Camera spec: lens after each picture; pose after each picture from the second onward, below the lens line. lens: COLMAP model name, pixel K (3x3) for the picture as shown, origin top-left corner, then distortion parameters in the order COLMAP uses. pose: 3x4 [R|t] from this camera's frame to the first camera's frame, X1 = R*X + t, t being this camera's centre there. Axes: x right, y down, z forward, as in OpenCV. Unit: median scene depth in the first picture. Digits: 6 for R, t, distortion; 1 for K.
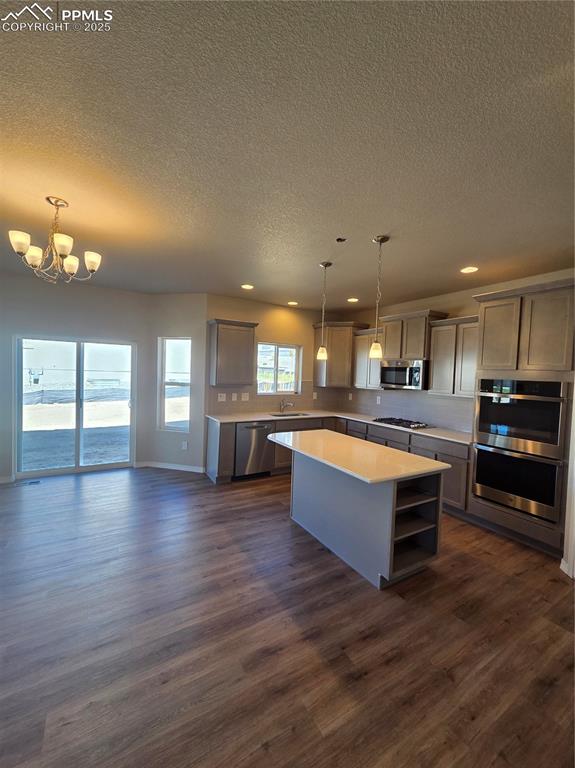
lens RADIAL K [[313.3, 0, 287.5], [0, 313.3, 384.0], [0, 0, 1]] dist [0.003408, 0.000237]
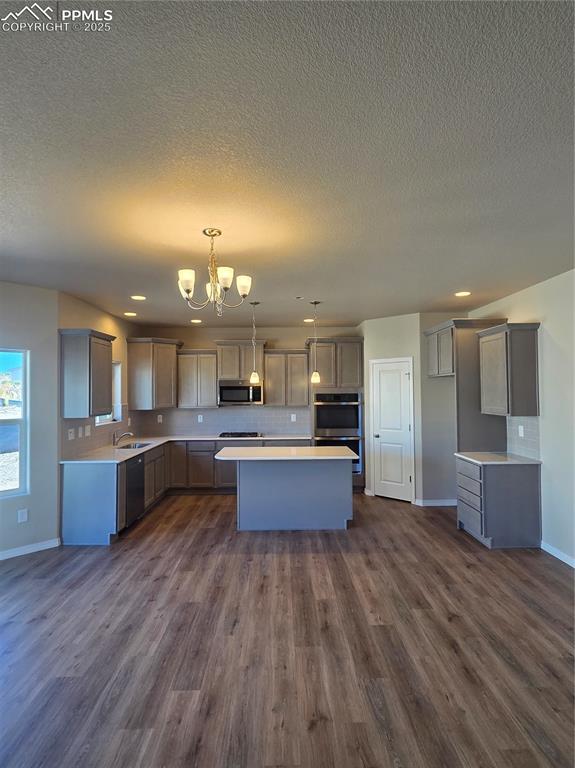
lens RADIAL K [[415.9, 0, 287.5], [0, 415.9, 384.0], [0, 0, 1]] dist [0.001367, 0.000512]
pose [[0.506141, -0.027065, 0.862026, -1.043825], [0.058111, 0.998306, -0.002776, -0.056785], [-0.860491, 0.051499, 0.506857, 0.097629]]
